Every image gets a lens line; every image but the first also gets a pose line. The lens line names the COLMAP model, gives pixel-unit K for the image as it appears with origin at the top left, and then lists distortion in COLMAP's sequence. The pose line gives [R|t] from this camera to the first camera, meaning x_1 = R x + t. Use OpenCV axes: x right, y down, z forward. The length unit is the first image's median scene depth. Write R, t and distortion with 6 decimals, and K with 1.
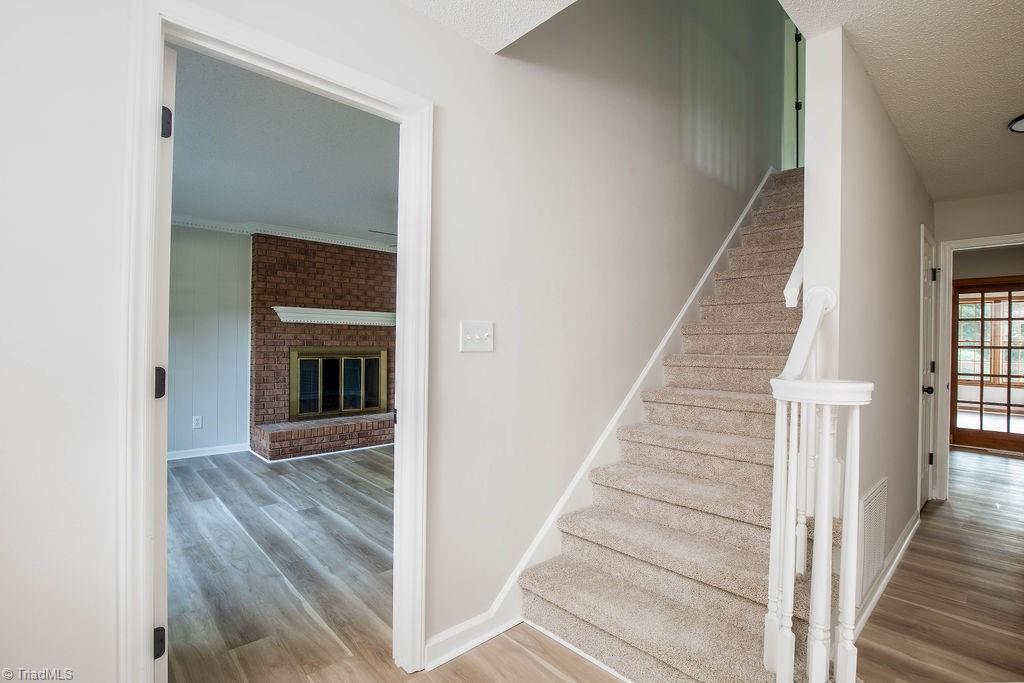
lens RADIAL K [[489.1, 0, 512.7], [0, 489.1, 342.8], [0, 0, 1]] dist [-0.017648, -0.000055]
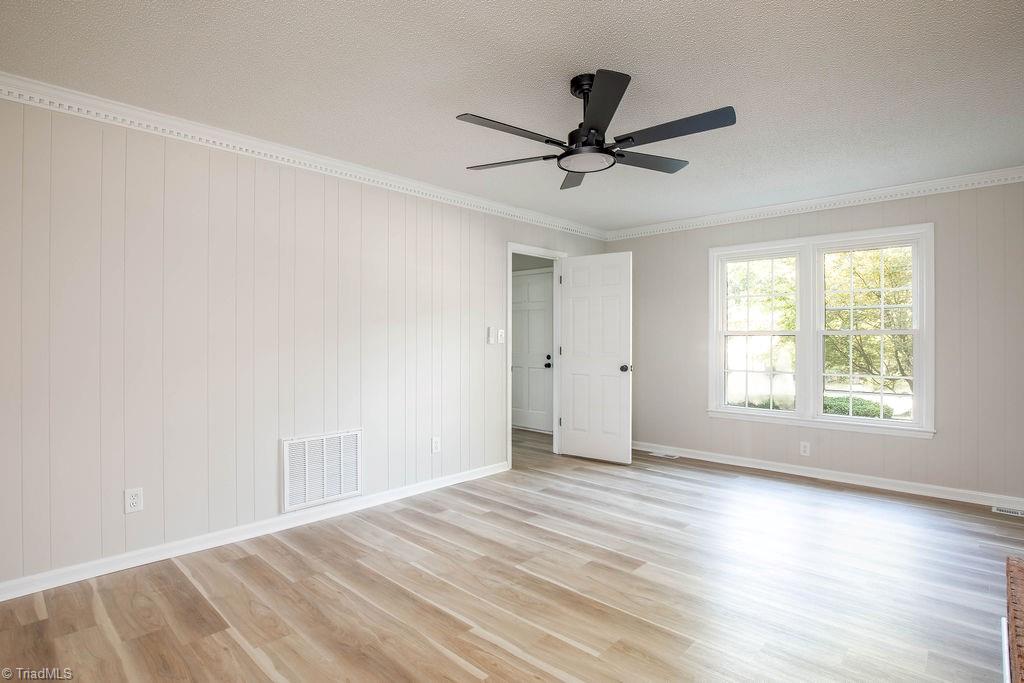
lens RADIAL K [[519.0, 0, 513.3], [0, 519.0, 339.5], [0, 0, 1]] dist [-0.017526, -0.000489]
pose [[-0.997809, -0.016691, -0.064026, -0.025429], [-0.016697, 0.999861, -0.000439, 0.000811], [0.064025, 0.000631, -0.997948, 1.232769]]
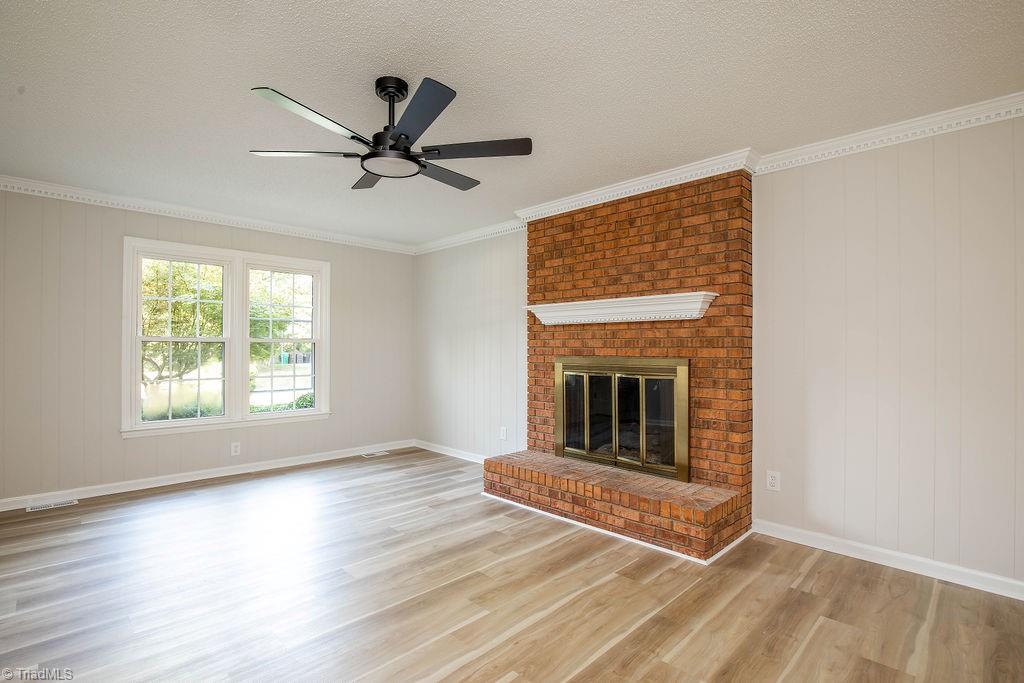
lens RADIAL K [[489.1, 0, 513.3], [0, 489.1, 345.9], [0, 0, 1]] dist [-0.017648, -0.000055]
pose [[0.028566, -0.018892, -0.999413, 0.299782], [-0.004839, 0.999807, -0.019038, 0.006122], [0.999580, 0.005380, 0.028469, 0.885010]]
